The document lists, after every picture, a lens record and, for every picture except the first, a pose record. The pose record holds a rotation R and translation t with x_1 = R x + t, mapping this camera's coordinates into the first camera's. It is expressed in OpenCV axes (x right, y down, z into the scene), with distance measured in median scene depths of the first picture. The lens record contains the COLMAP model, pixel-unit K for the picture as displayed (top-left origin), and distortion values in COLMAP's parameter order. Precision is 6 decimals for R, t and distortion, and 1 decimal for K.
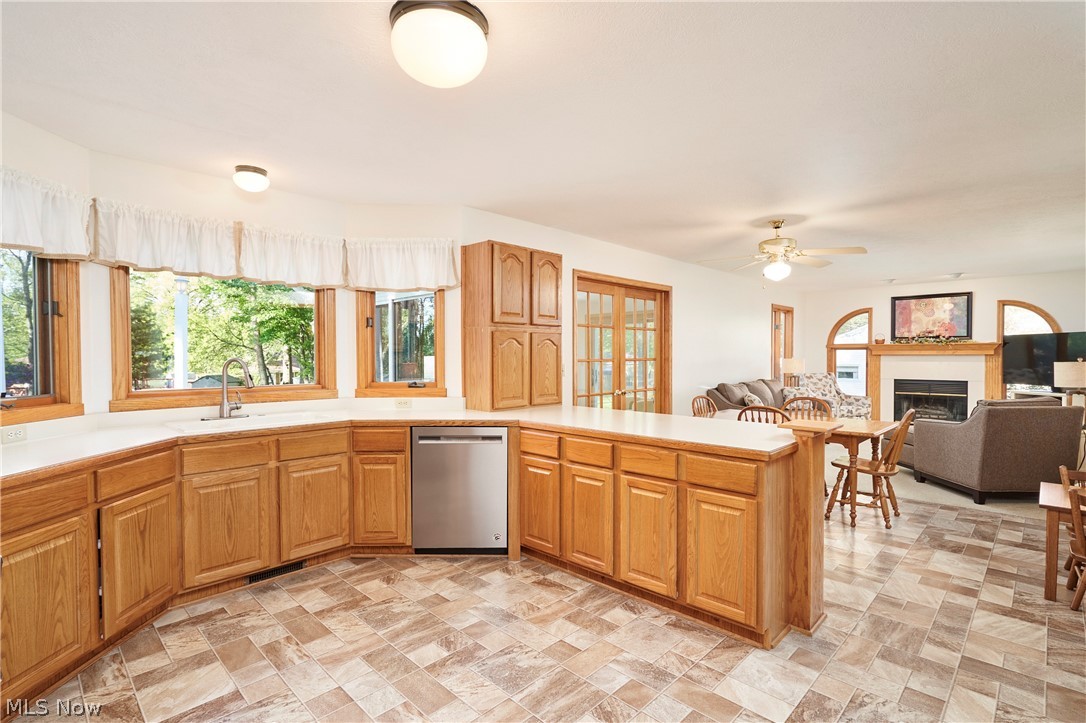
lens RADIAL K [[511.8, 0, 552.2], [0, 511.8, 365.3], [0, 0, 1]] dist [0.000937, 0.000374]
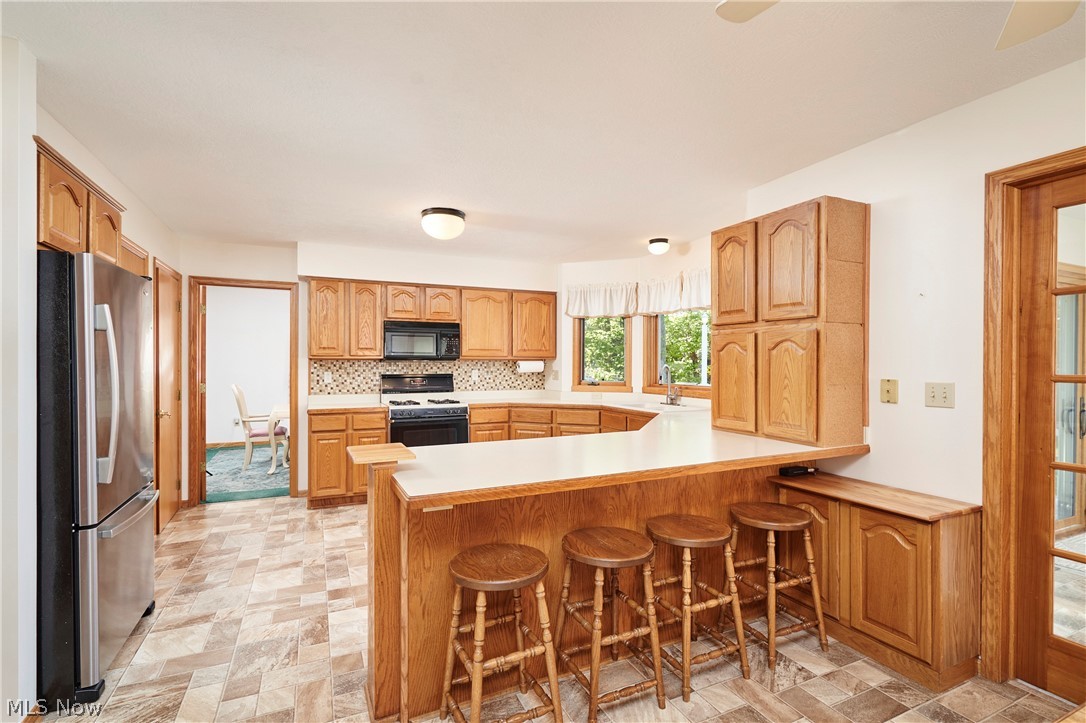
lens RADIAL K [[511.8, 0, 538.8], [0, 511.8, 364.5], [0, 0, 1]] dist [0.000937, 0.000374]
pose [[-0.371786, 0.000815, -0.928318, 1.267991], [-0.025818, 0.999604, 0.011218, -0.032572], [0.927960, 0.028138, -0.371617, 1.673611]]
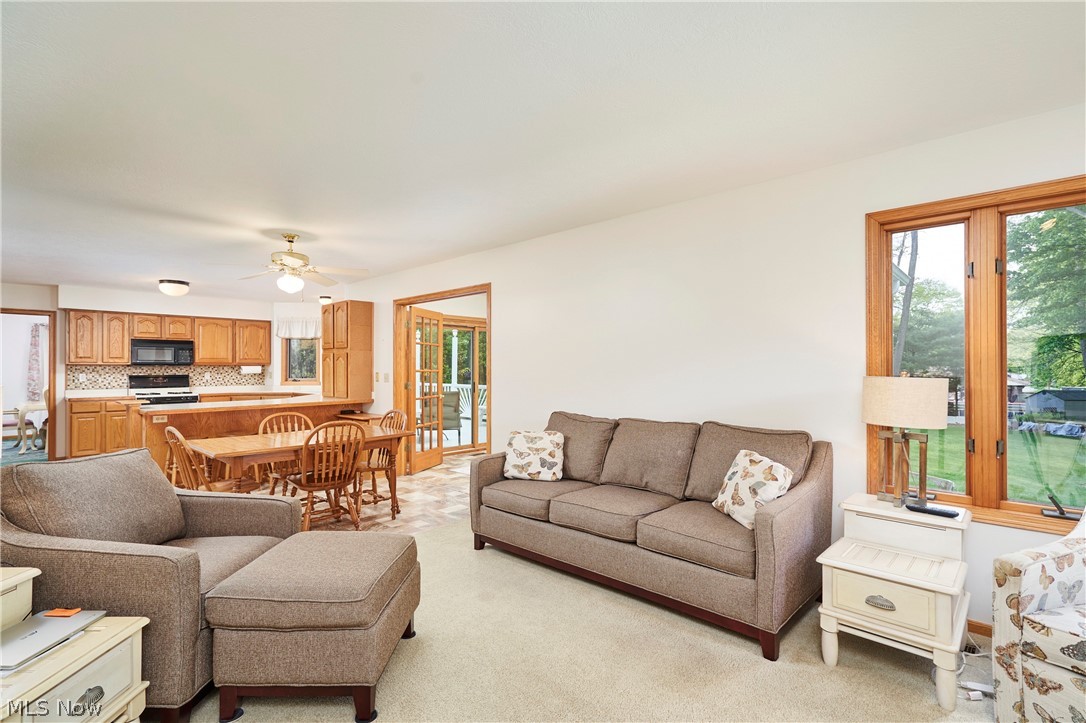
lens RADIAL K [[511.8, 0, 550.9], [0, 511.8, 364.2], [0, 0, 1]] dist [0.000937, 0.000374]
pose [[0.020278, -0.009768, -0.999747, 2.821558], [-0.022725, 0.999689, -0.010229, -0.045519], [0.999536, 0.022926, 0.020050, 2.870627]]
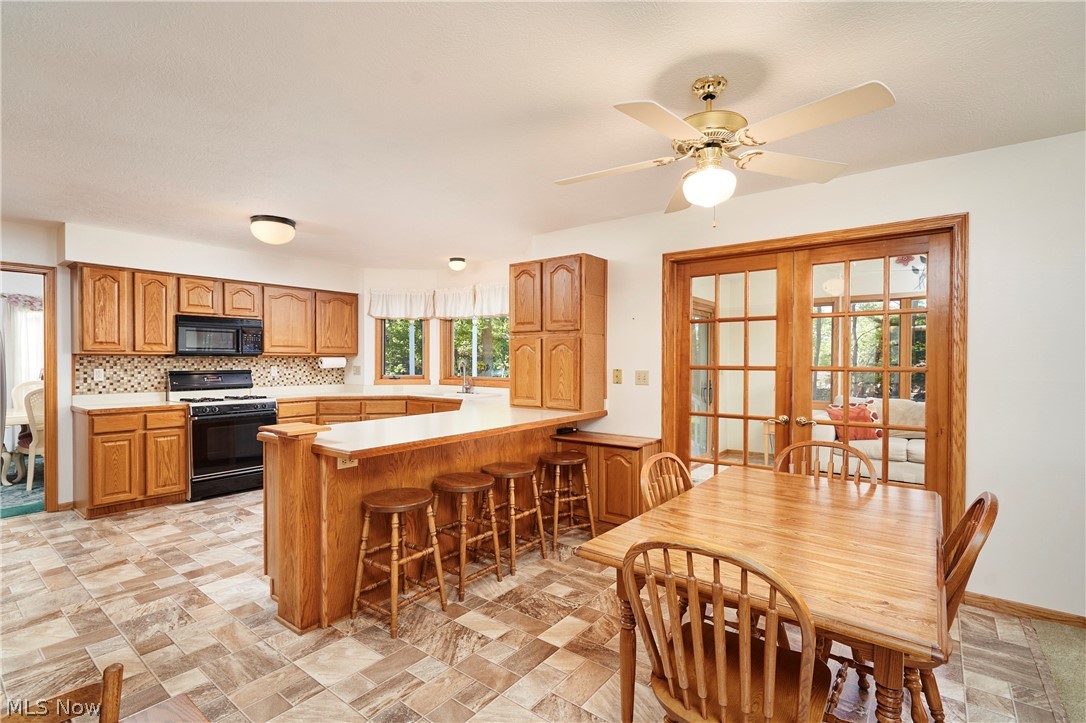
lens RADIAL K [[511.8, 0, 545.1], [0, 511.8, 364.1], [0, 0, 1]] dist [0.000937, 0.000374]
pose [[0.103270, 0.006554, -0.994632, 1.728713], [-0.027056, 0.999627, 0.003778, -0.025311], [0.994285, 0.026521, 0.103409, 1.525502]]
